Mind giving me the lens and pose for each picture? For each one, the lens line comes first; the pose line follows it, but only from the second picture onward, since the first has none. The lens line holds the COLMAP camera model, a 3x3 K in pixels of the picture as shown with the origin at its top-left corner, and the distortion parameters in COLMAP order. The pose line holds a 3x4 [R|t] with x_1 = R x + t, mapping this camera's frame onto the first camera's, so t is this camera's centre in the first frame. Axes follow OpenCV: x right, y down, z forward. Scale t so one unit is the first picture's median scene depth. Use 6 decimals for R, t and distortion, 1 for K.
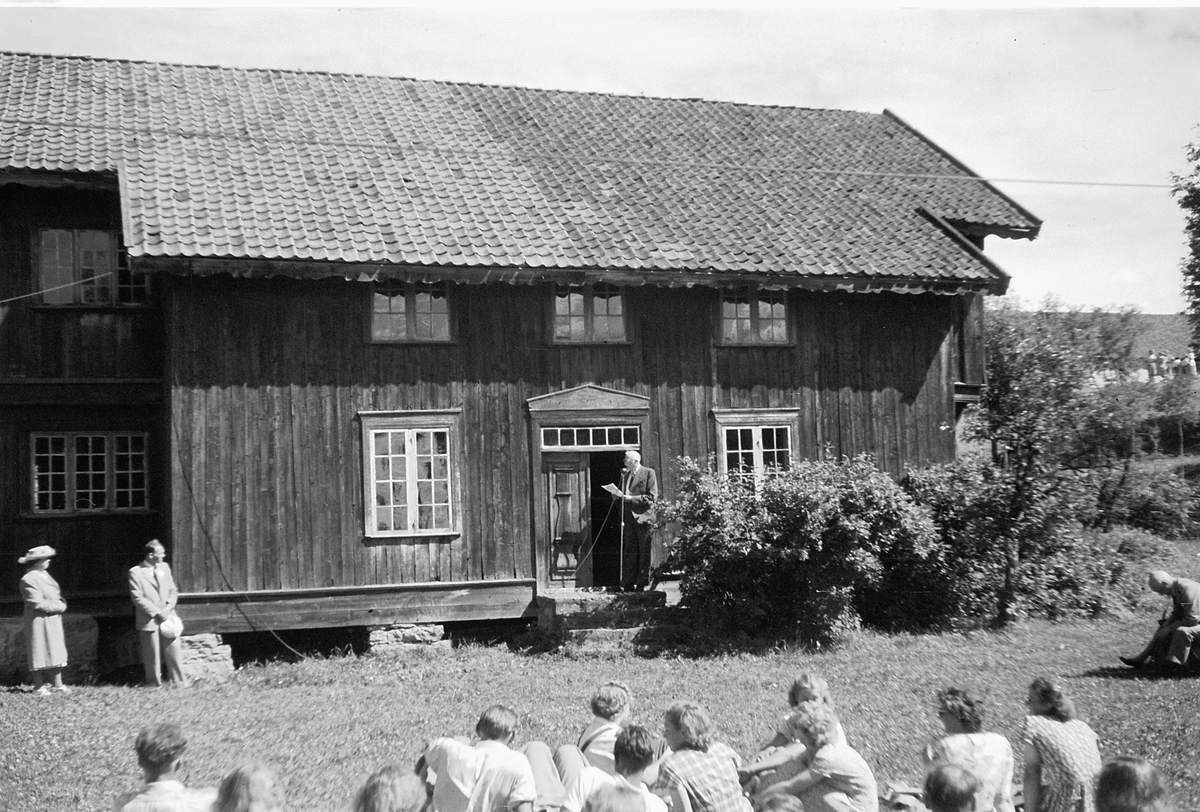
lens RADIAL K [[1465.0, 0, 600.0], [0, 1465.0, 406.0], [0, 0, 1]] dist [-0.095664, 0.453494]
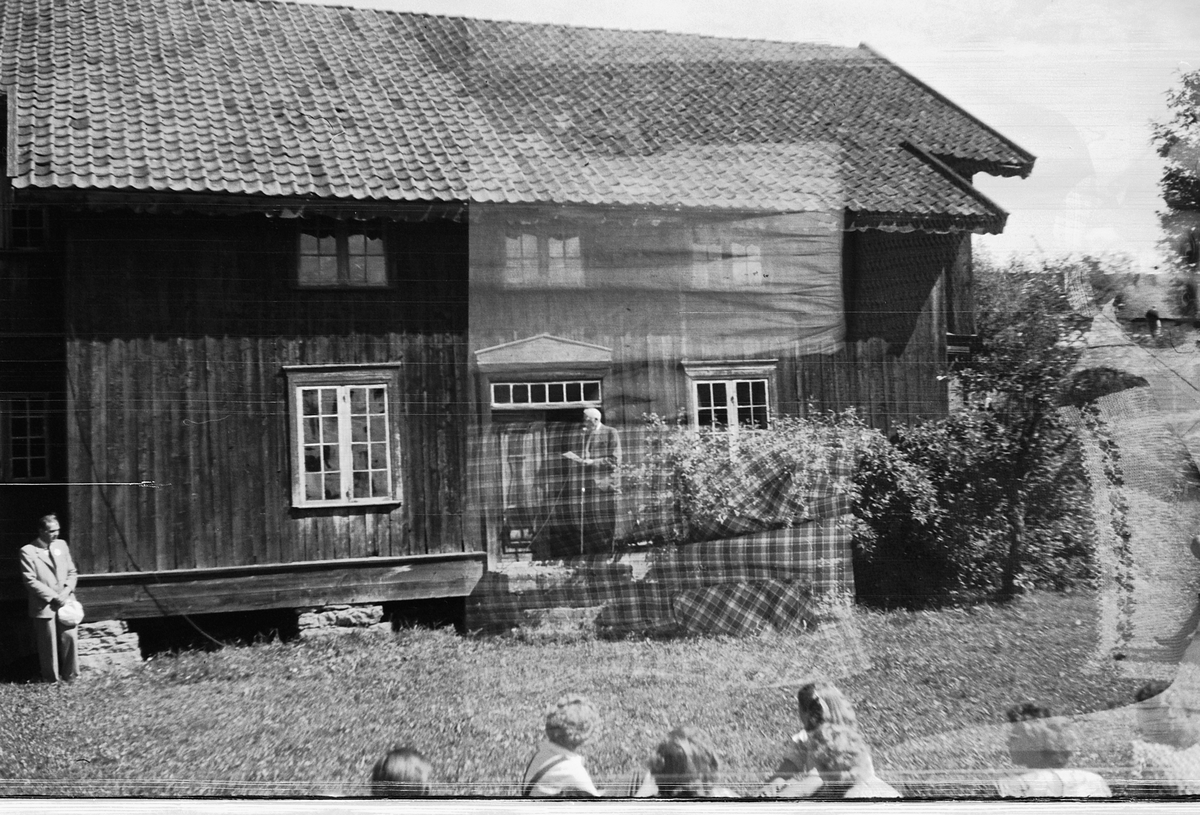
lens RADIAL K [[1190.3, 0, 600.0], [0, 1190.3, 407.5], [0, 0, 1]] dist [-0.003557, -0.000944]
pose [[0.999599, -0.008949, 0.026866, 0.006754], [0.008692, 0.999915, 0.009678, 0.023364], [-0.026951, -0.009441, 0.999592, 0.271867]]
